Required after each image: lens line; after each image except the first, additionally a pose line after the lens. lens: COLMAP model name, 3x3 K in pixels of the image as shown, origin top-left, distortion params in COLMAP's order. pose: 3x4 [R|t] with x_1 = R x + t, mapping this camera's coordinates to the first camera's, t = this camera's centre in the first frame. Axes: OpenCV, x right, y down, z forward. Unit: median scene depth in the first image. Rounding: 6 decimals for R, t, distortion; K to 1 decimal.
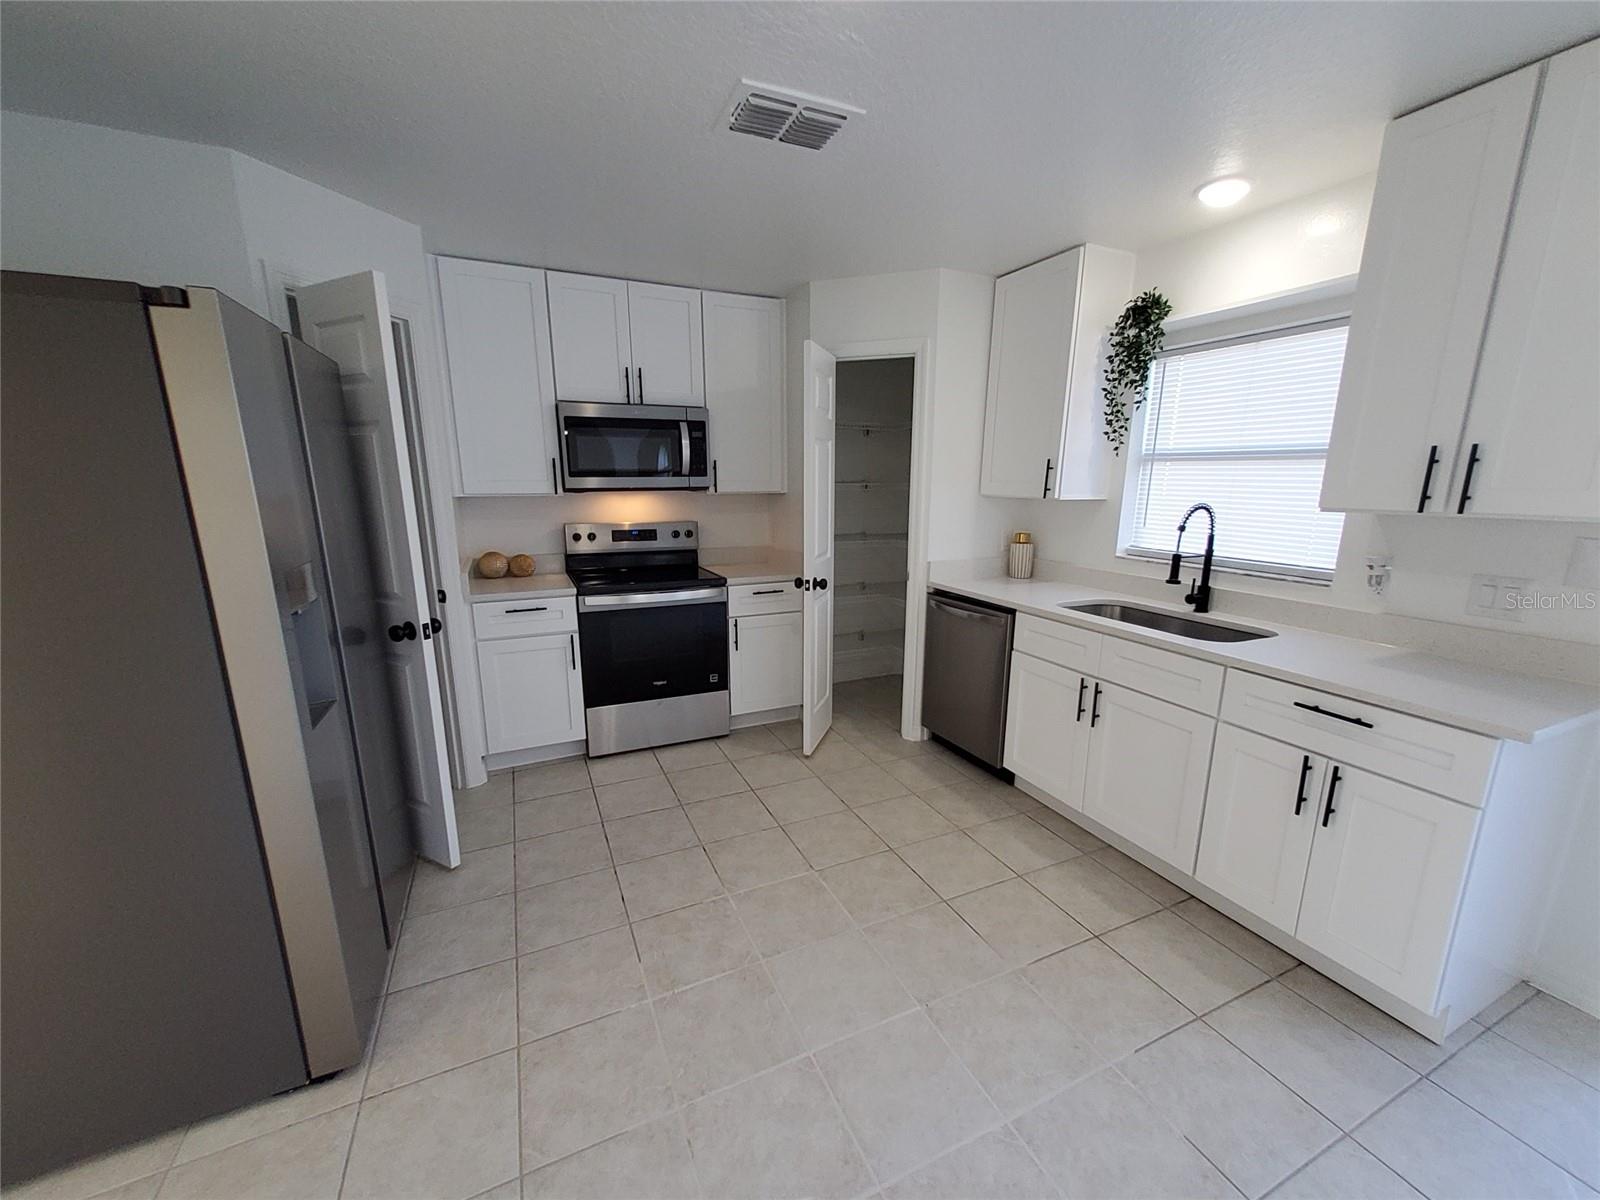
lens RADIAL K [[626.4, 0, 804.9], [0, 626.4, 614.1], [0, 0, 1]] dist [0.004933, -0.002077]
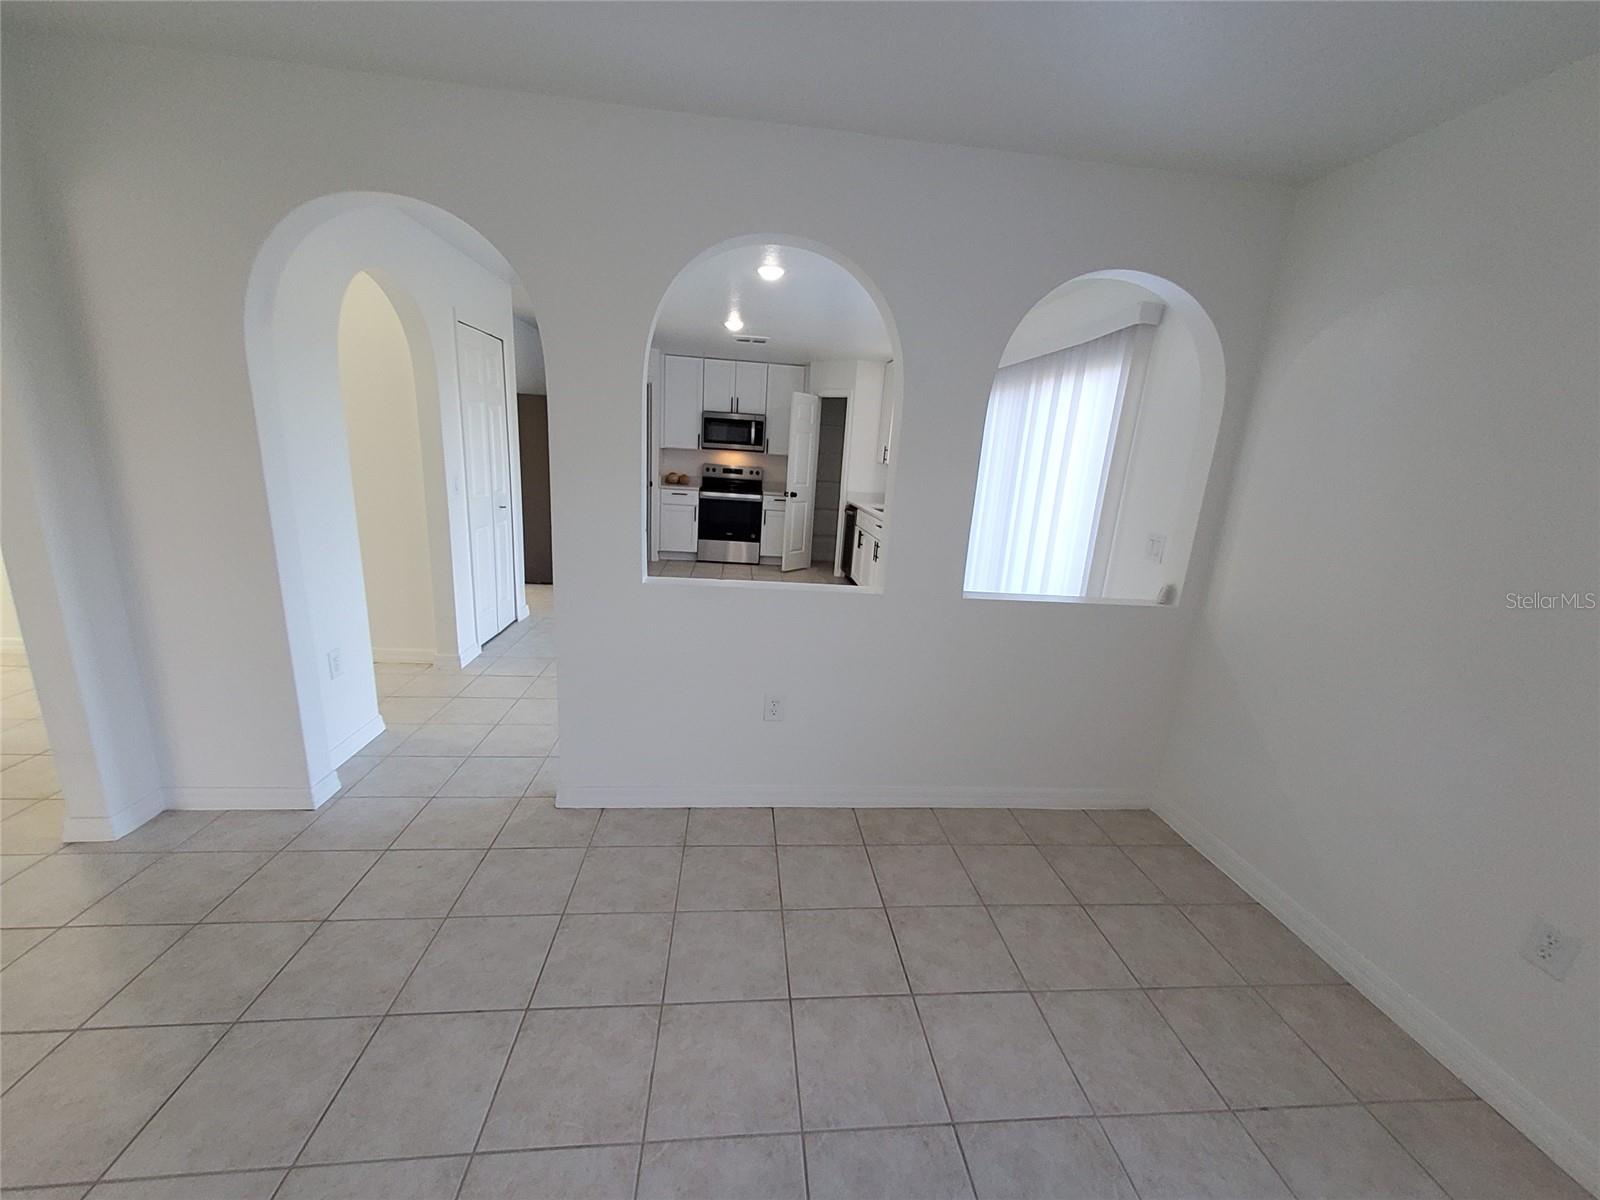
lens RADIAL K [[626.4, 0, 806.1], [0, 626.4, 614.8], [0, 0, 1]] dist [0.004933, -0.002077]
pose [[0.942776, 0.140272, -0.302484, 0.849022], [-0.131806, 0.990097, 0.048331, 0.280573], [0.306268, -0.005696, 0.951928, -1.226247]]
